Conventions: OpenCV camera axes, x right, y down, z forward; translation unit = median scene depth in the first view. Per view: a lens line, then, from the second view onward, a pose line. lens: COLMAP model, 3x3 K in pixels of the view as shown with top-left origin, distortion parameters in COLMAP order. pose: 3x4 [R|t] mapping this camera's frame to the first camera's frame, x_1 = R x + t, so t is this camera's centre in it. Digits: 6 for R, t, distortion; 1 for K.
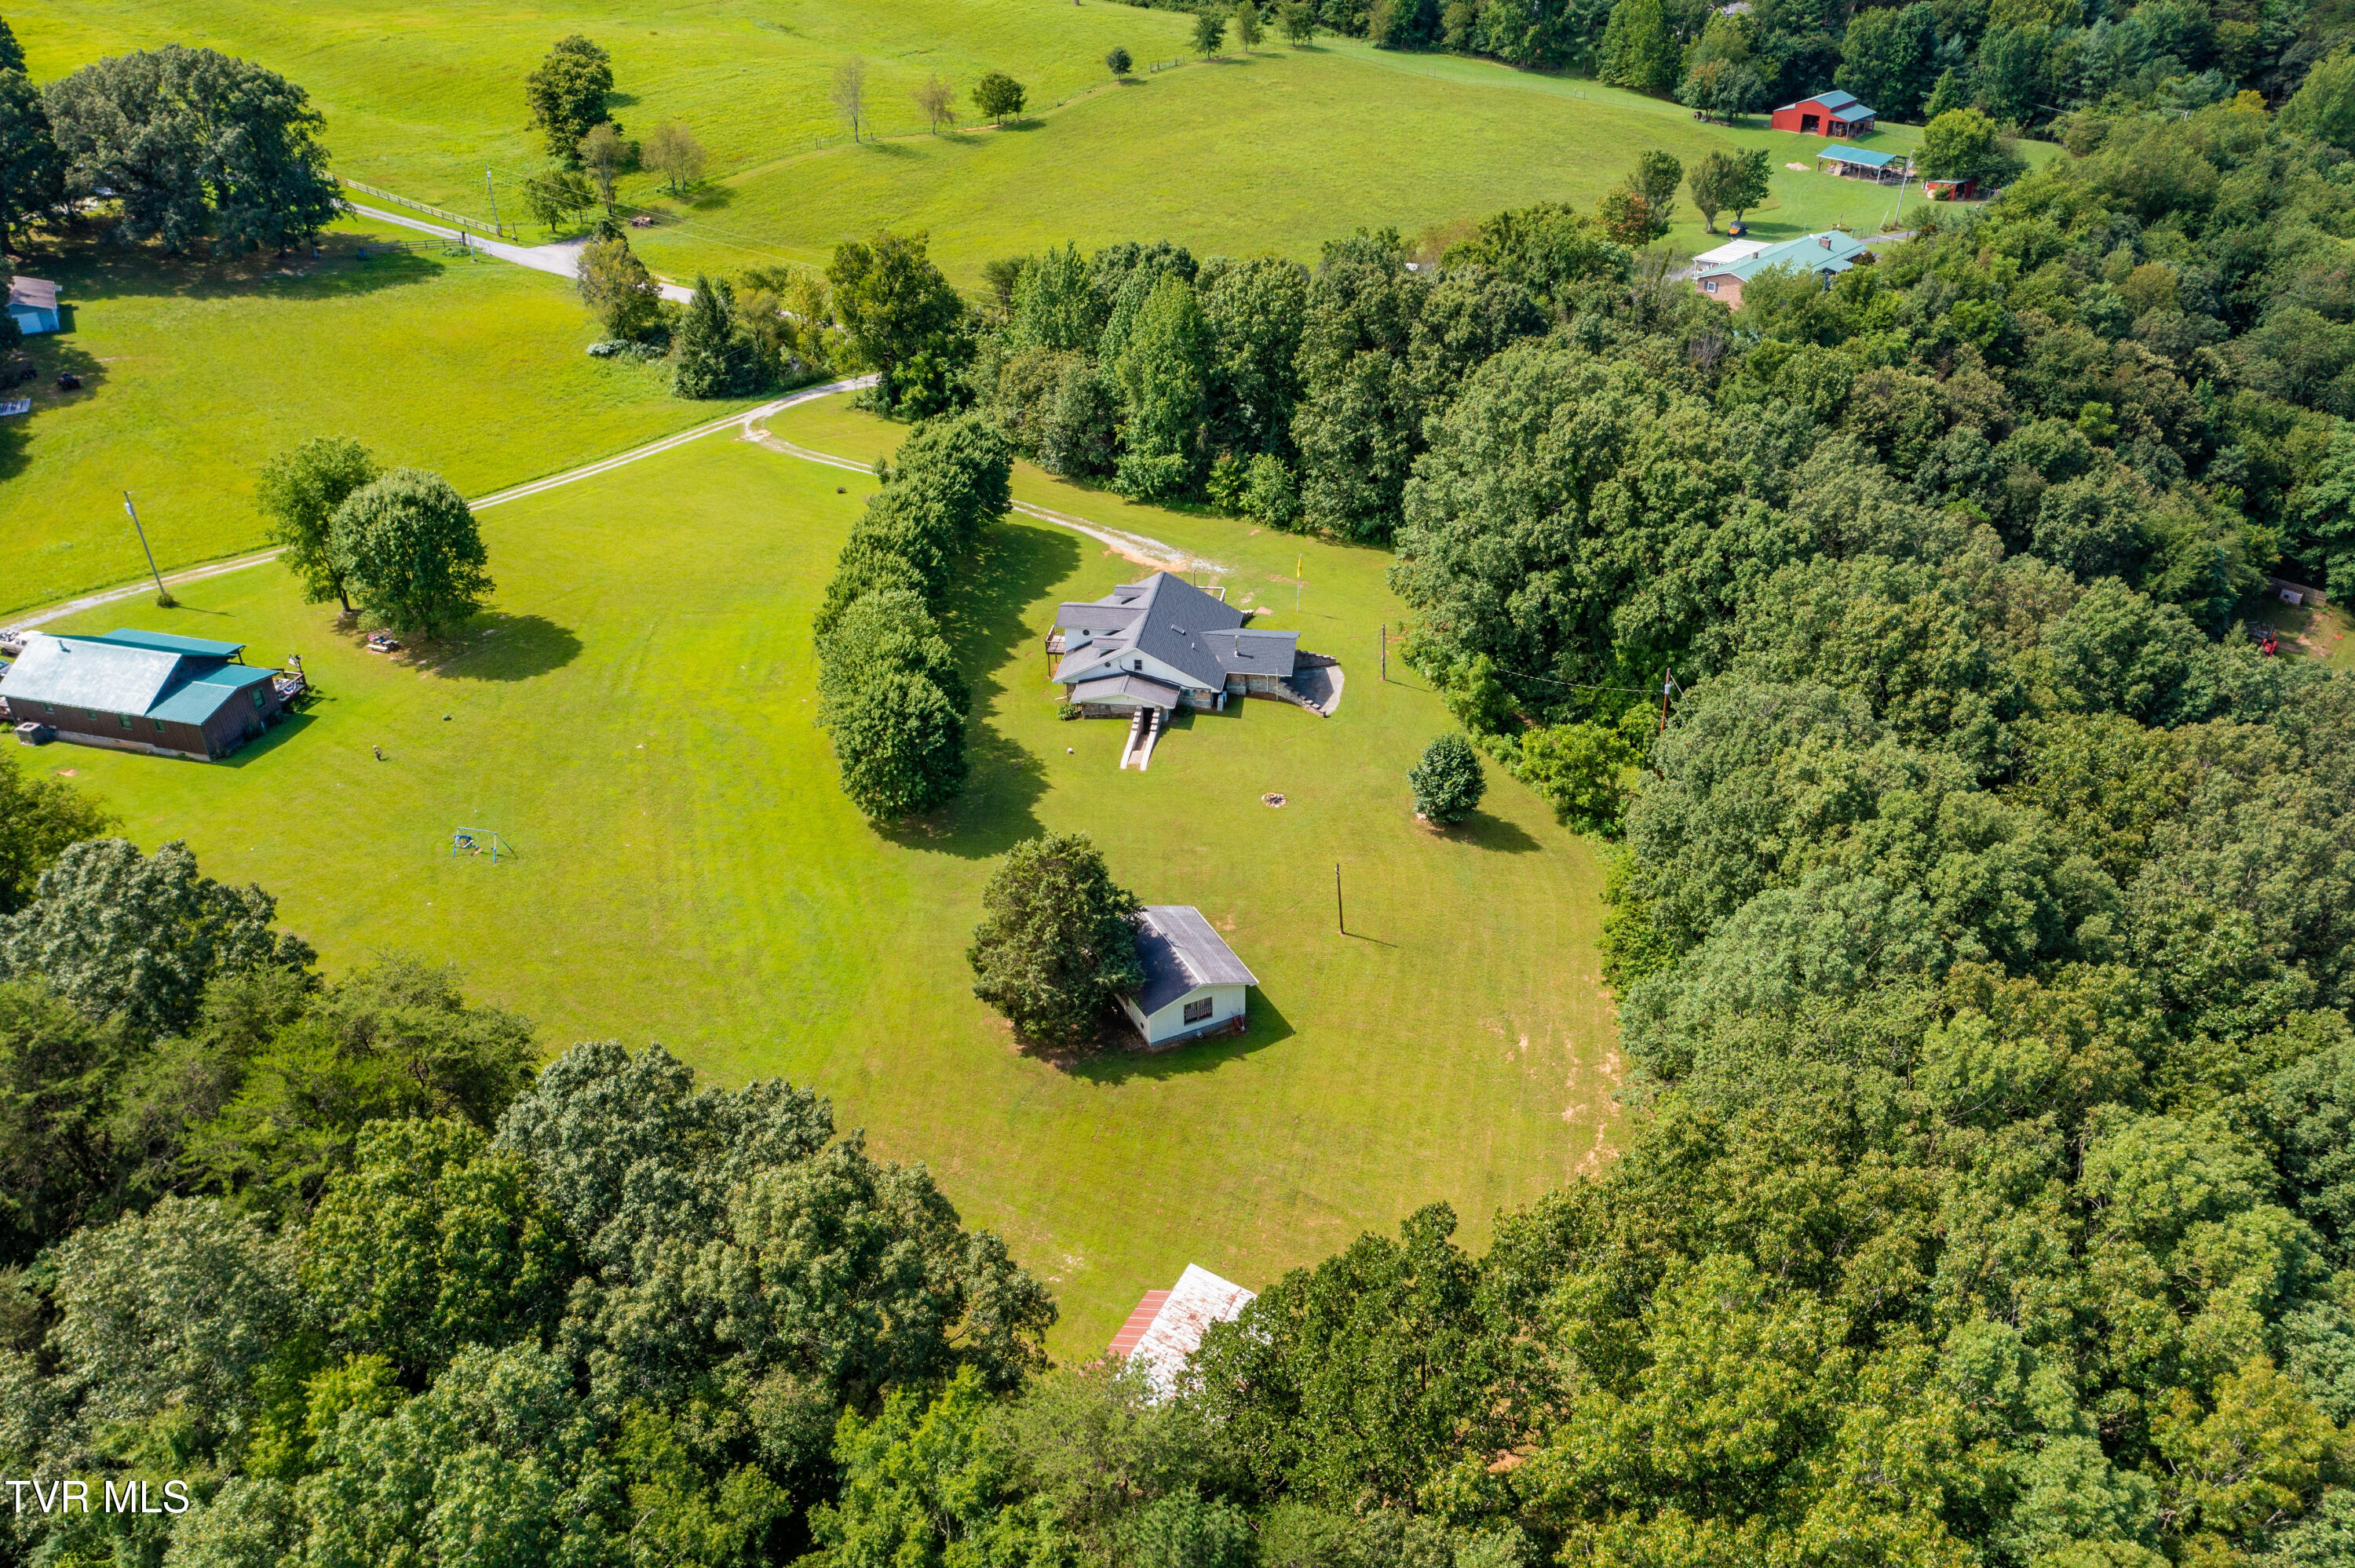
lens RADIAL K [[1875.4, 0, 1182.6], [0, 1875.4, 787.6], [0, 0, 1]] dist [-0.001431, 0.010282]
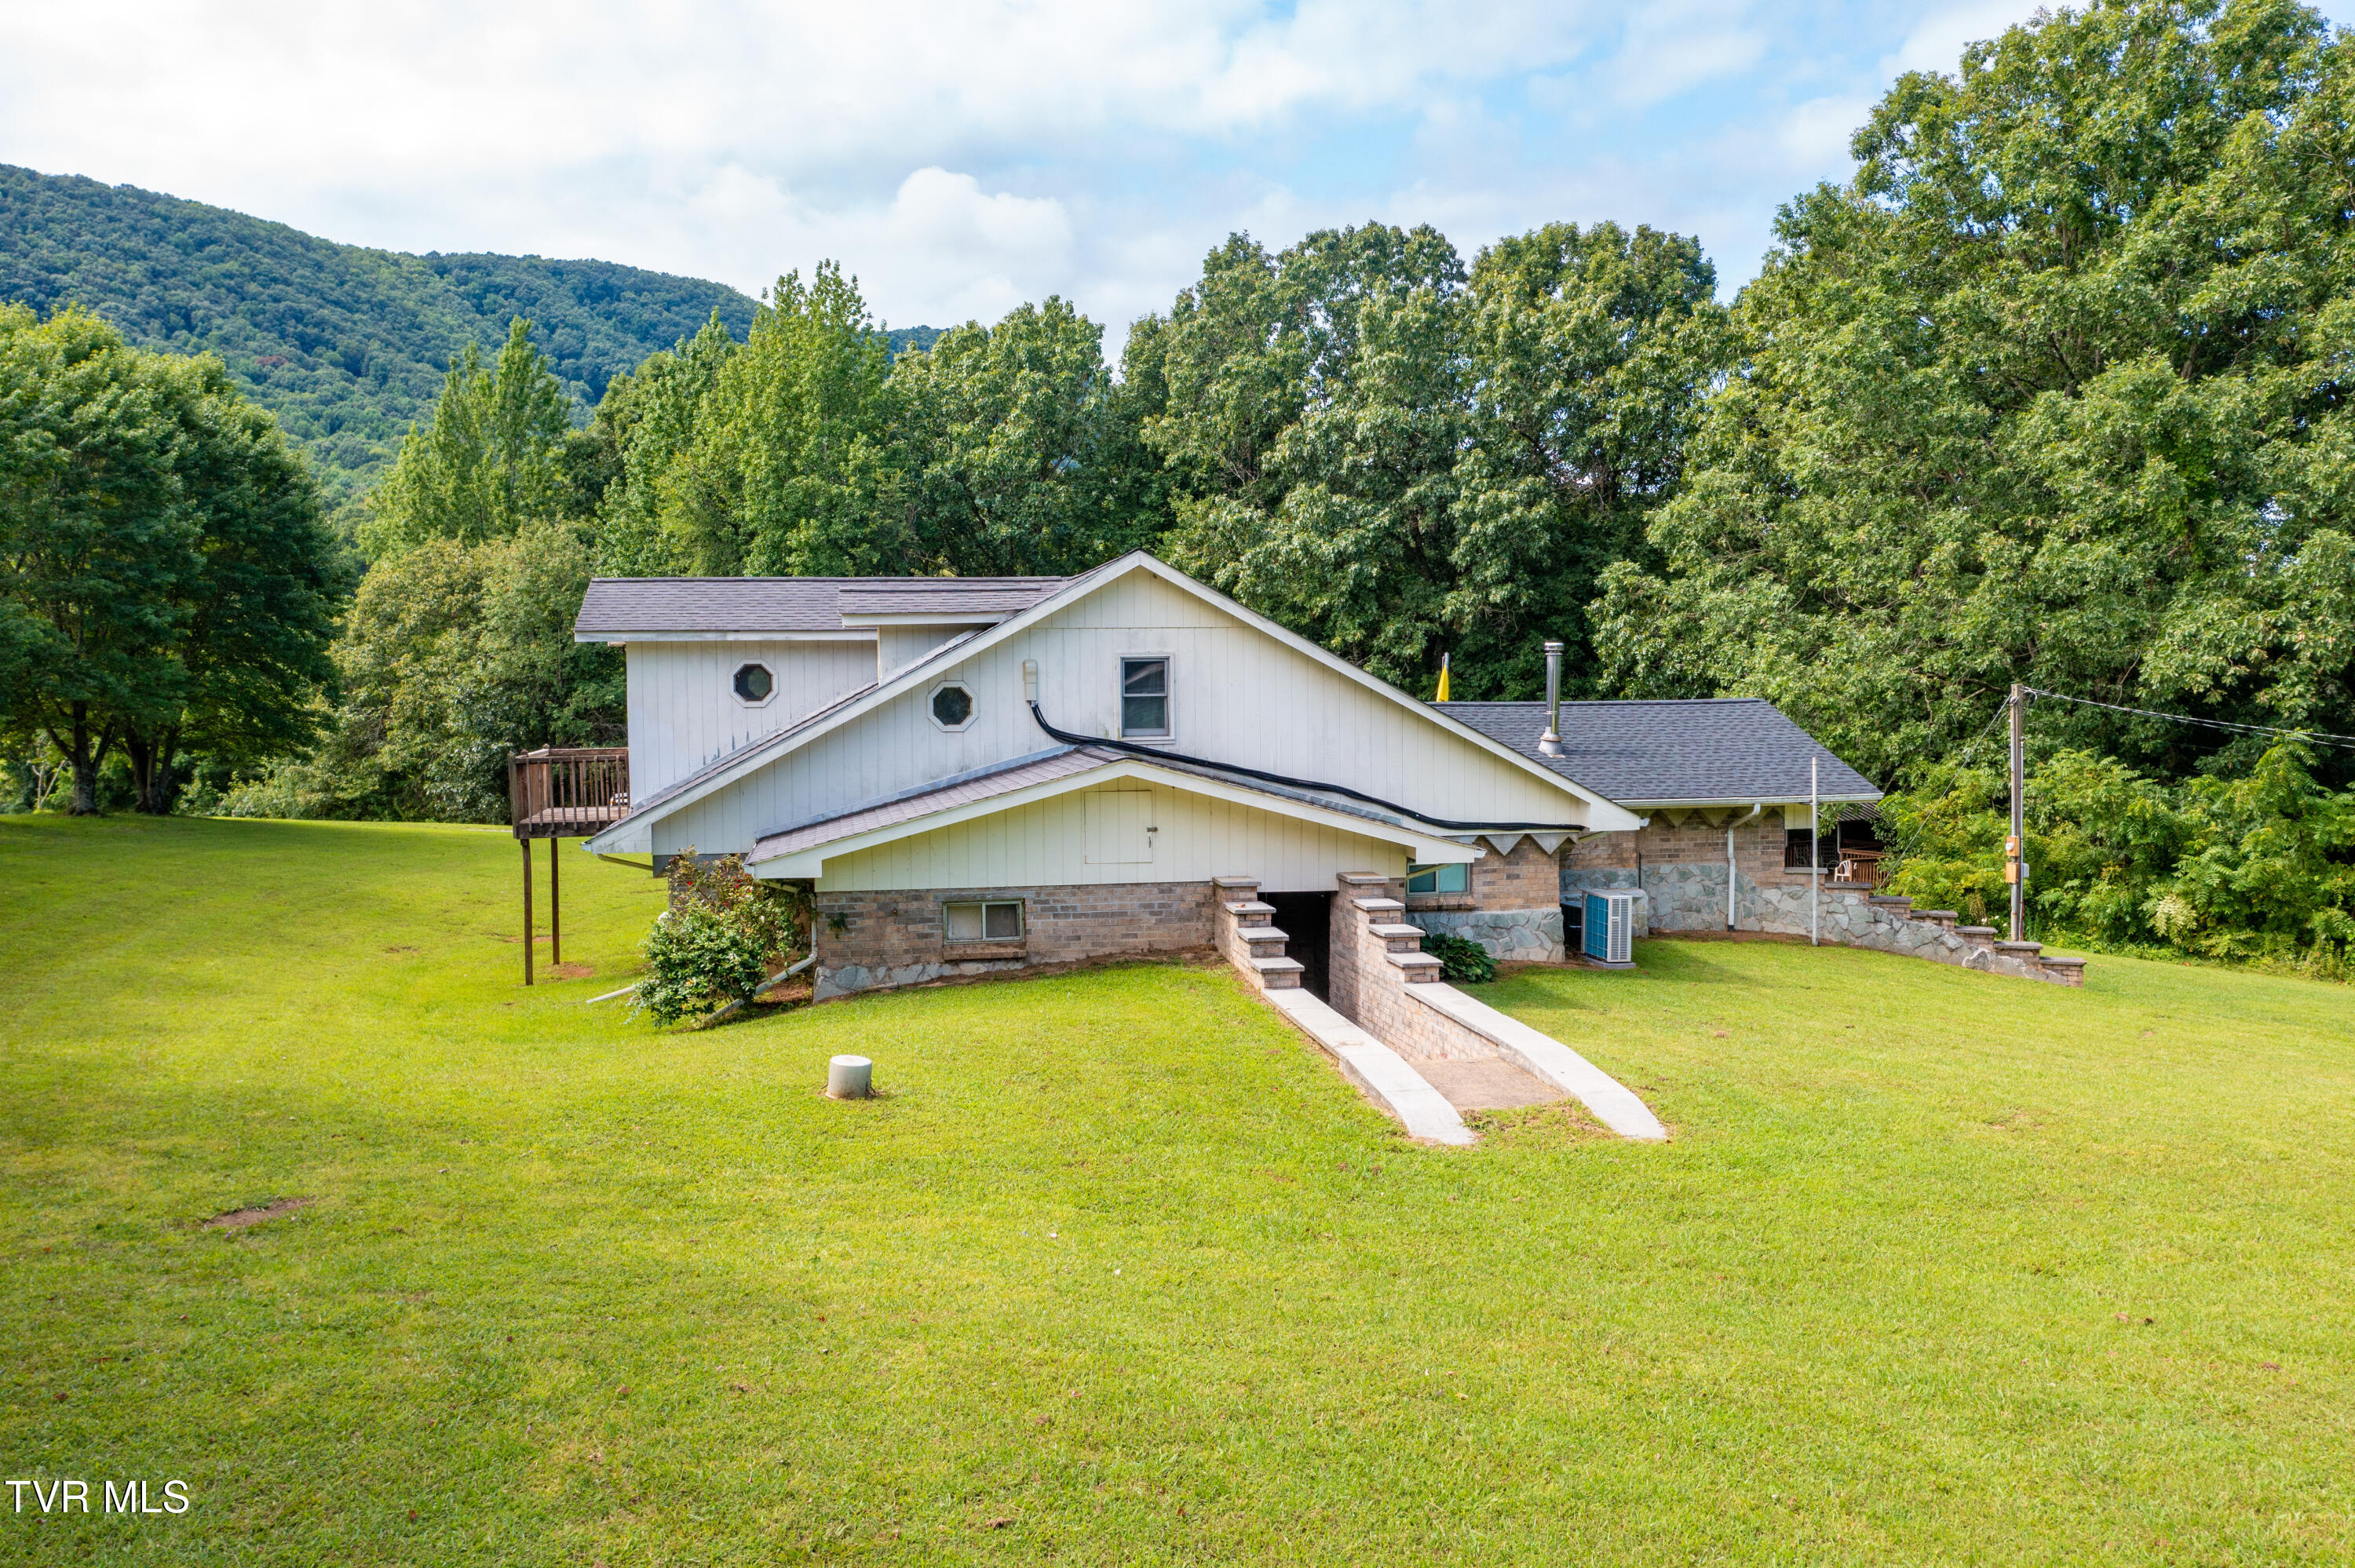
lens RADIAL K [[1875.4, 0, 1182.6], [0, 1875.4, 787.6], [0, 0, 1]] dist [-0.001431, 0.010282]
pose [[0.947671, -0.009328, 0.319113, -0.060856], [0.157827, 0.882569, -0.442902, 0.011434], [-0.277508, 0.470090, 0.837857, 0.733944]]
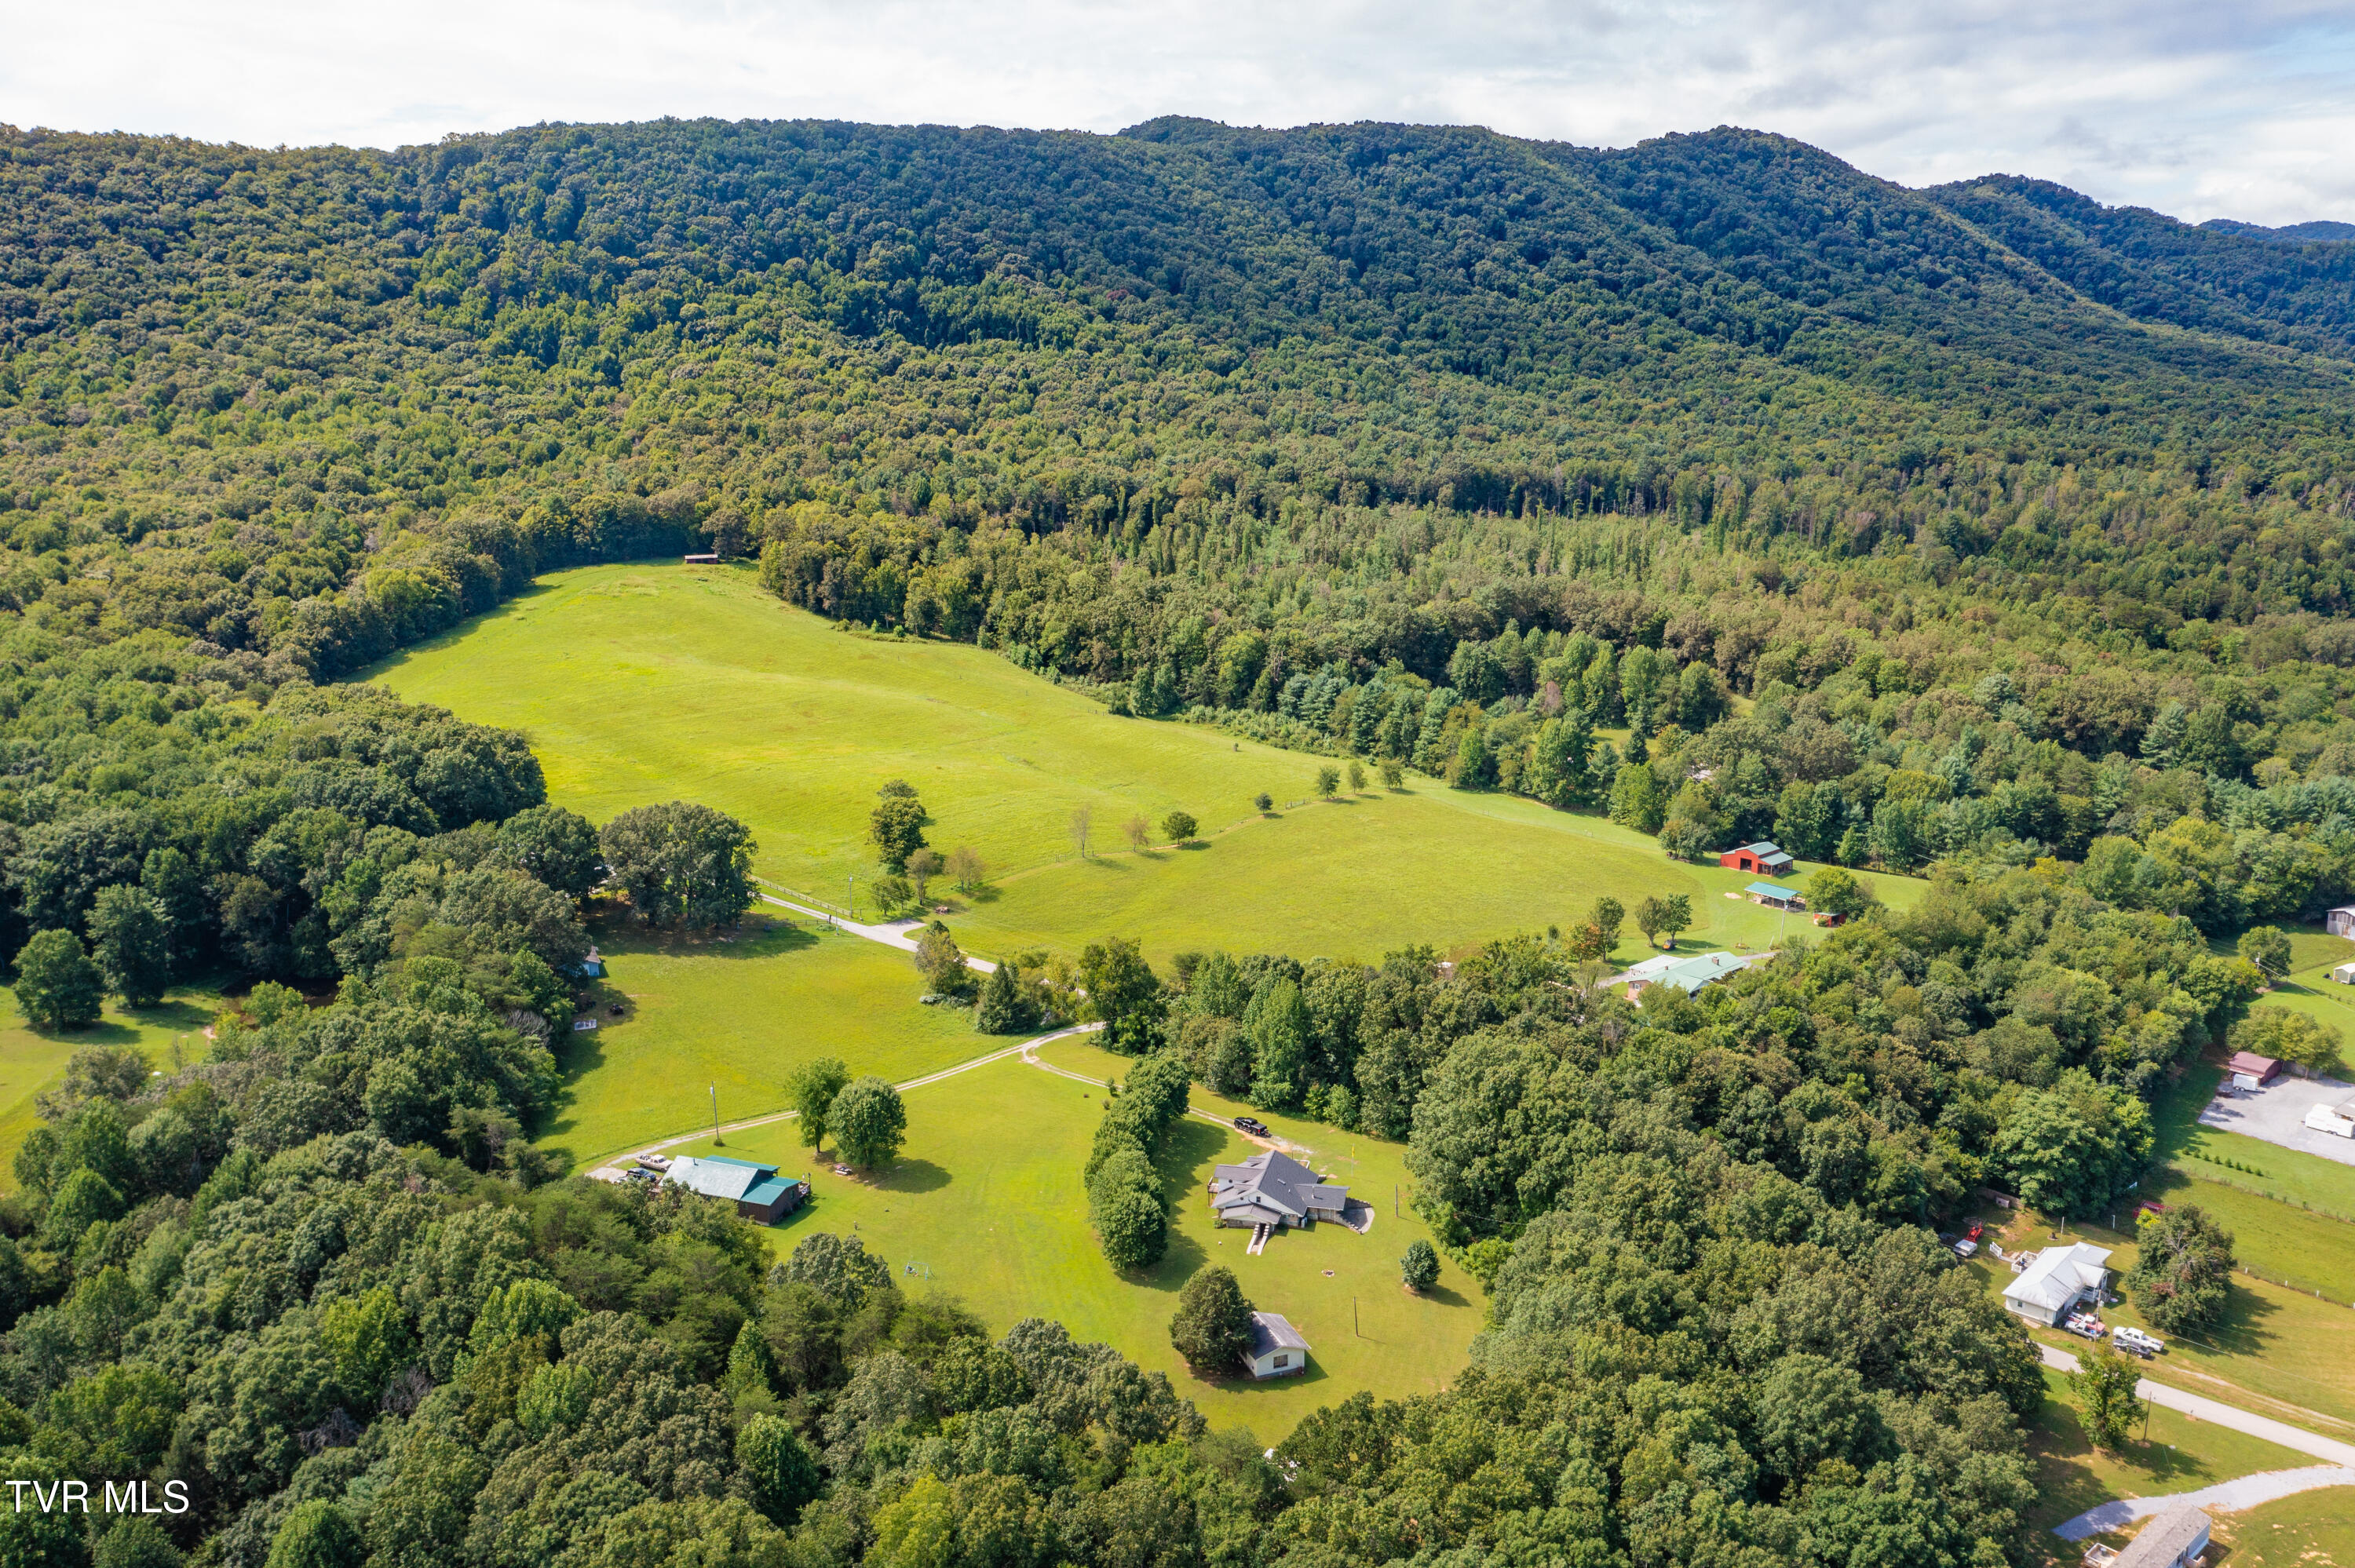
lens RADIAL K [[1875.4, 0, 1182.6], [0, 1875.4, 787.6], [0, 0, 1]] dist [-0.001431, 0.010282]
pose [[0.996728, 0.028886, -0.075486, 0.024449], [-0.051267, 0.947981, -0.314171, 0.111351], [0.062484, 0.317013, 0.946361, -0.725830]]
